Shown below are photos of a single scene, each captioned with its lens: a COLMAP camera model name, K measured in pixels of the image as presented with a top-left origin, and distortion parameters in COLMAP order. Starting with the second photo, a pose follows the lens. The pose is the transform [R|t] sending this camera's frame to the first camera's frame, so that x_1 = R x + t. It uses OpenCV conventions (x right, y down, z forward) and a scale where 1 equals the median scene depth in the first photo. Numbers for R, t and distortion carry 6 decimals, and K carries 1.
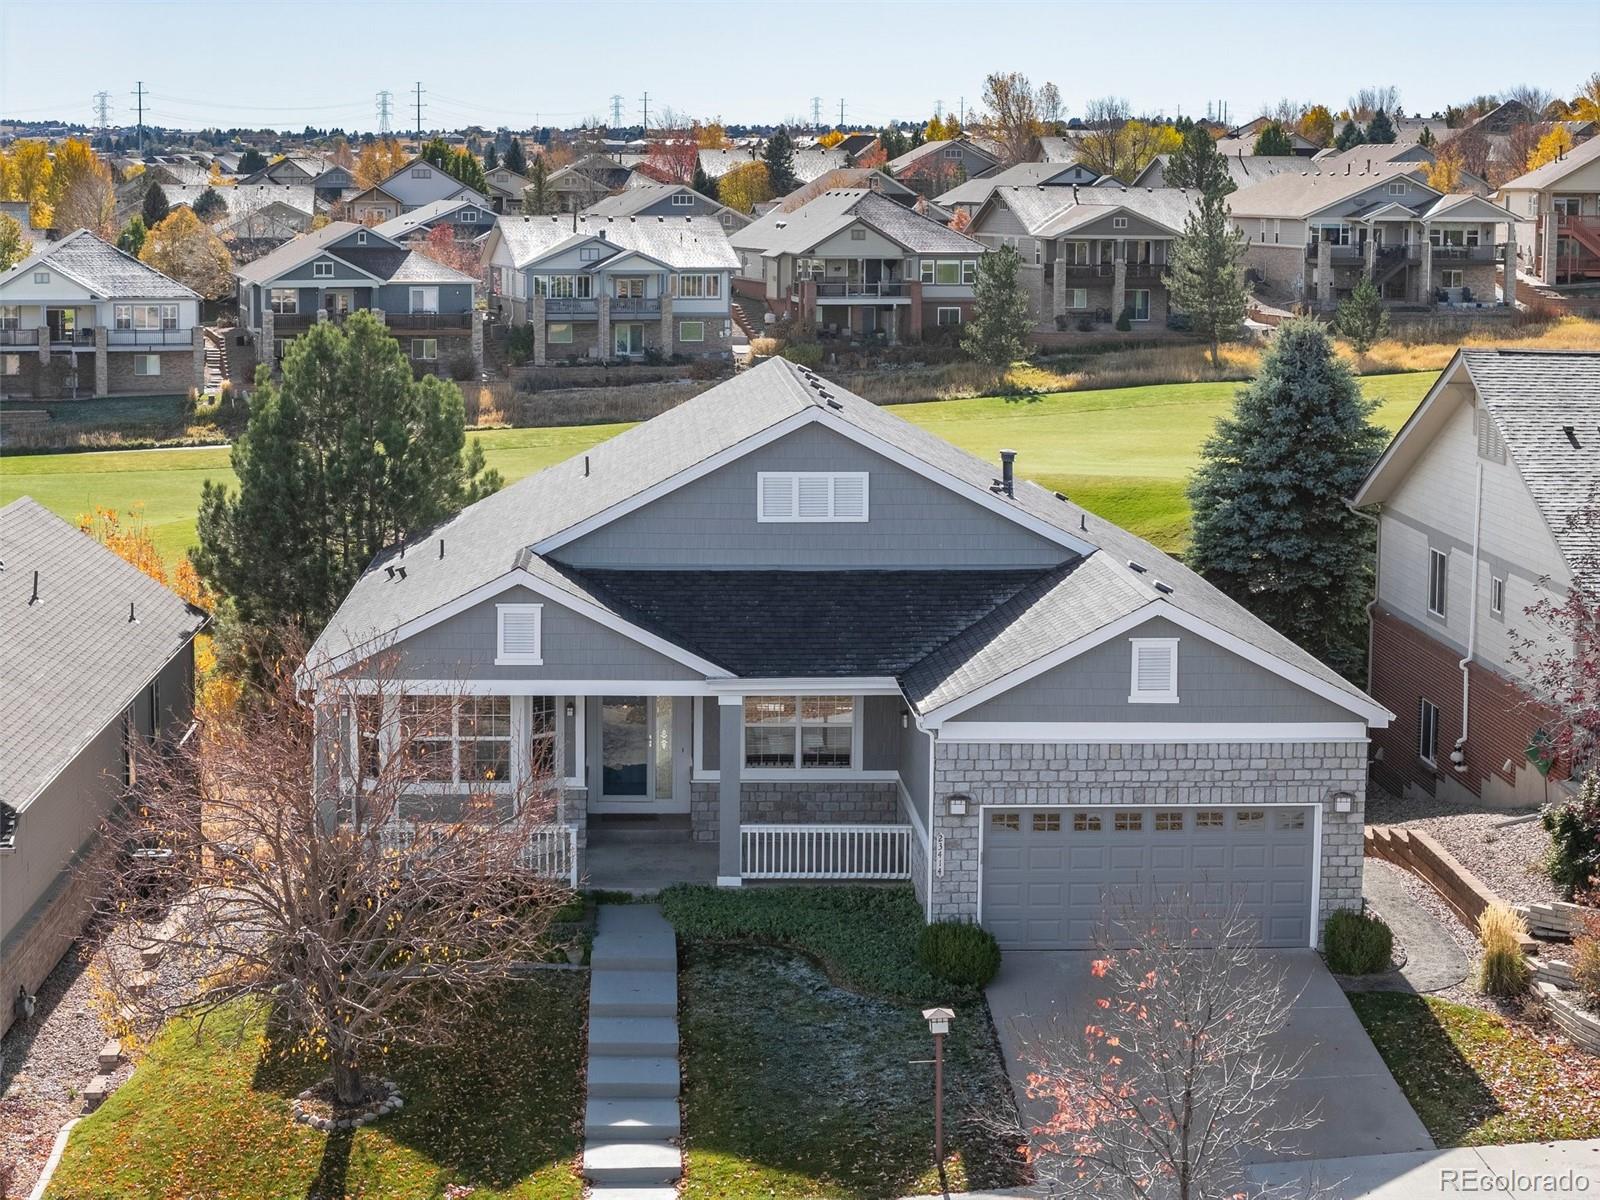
lens RADIAL K [[3253.2, 0, 795.1], [0, 3253.2, 605.1], [0, 0, 1]] dist [-0.223535, 0.000000]
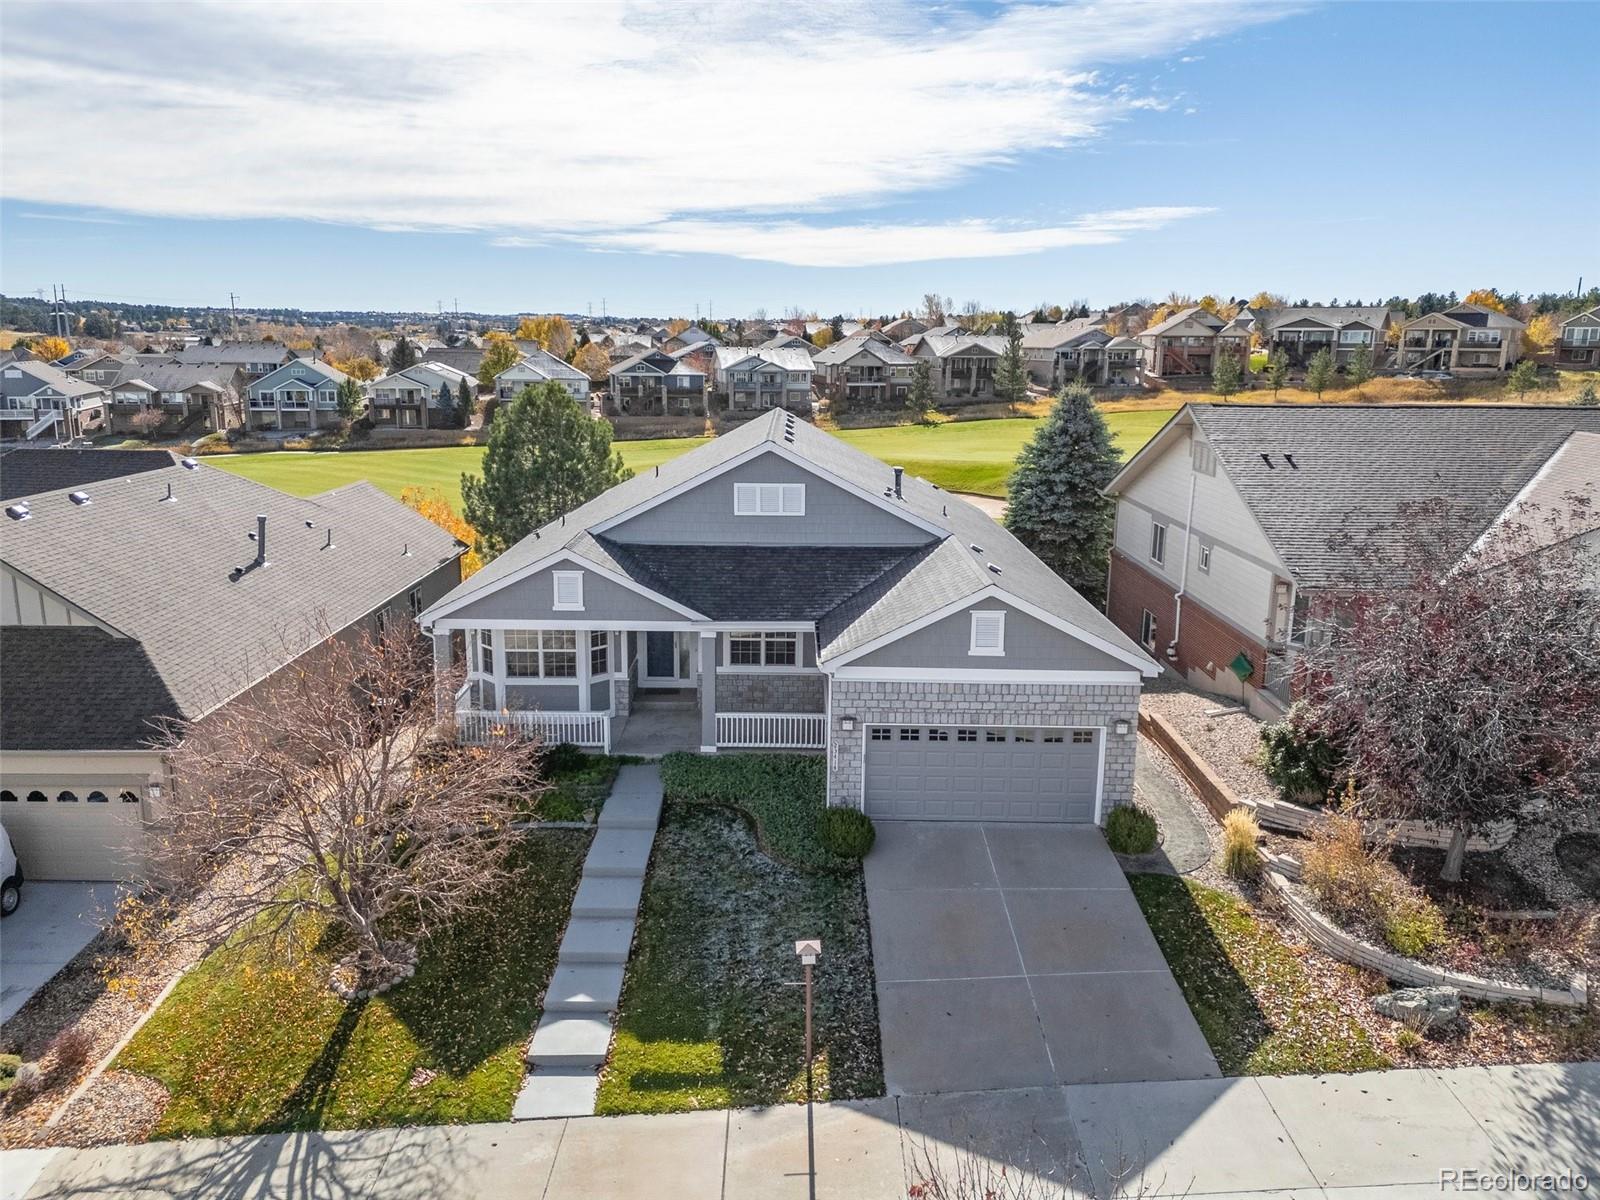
lens RADIAL K [[1186.4, 0, 800.3], [0, 1186.4, 598.5], [0, 0, 1]] dist [0.048456, -0.042951]
pose [[0.999032, 0.012508, -0.042181, 0.042462], [-0.008946, 0.996459, 0.083598, -0.031463], [0.043078, -0.083140, 0.995606, 0.403748]]
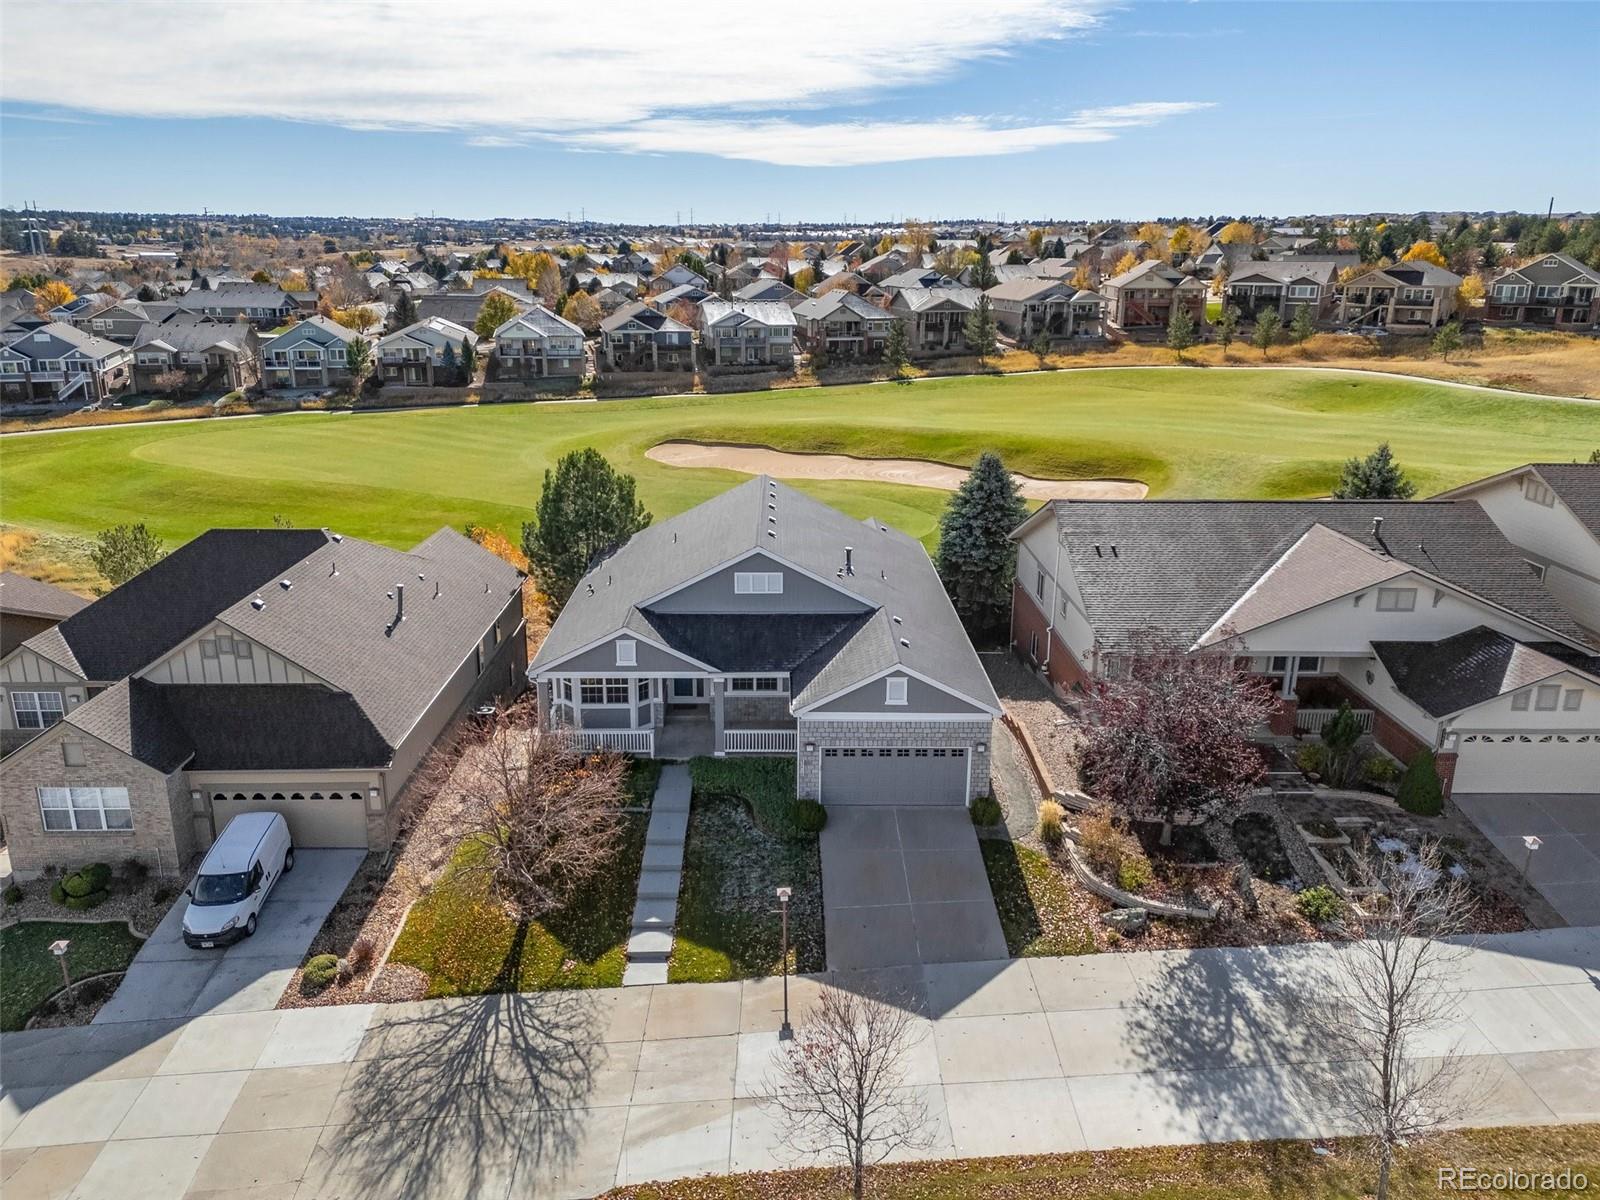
lens RADIAL K [[1186.4, 0, 802.6], [0, 1186.4, 595.6], [0, 0, 1]] dist [0.048456, -0.042951]
pose [[0.999592, 0.008204, -0.027347, 0.056216], [-0.003861, 0.987870, 0.155233, -0.145567], [0.028289, -0.155064, 0.987499, 0.161632]]
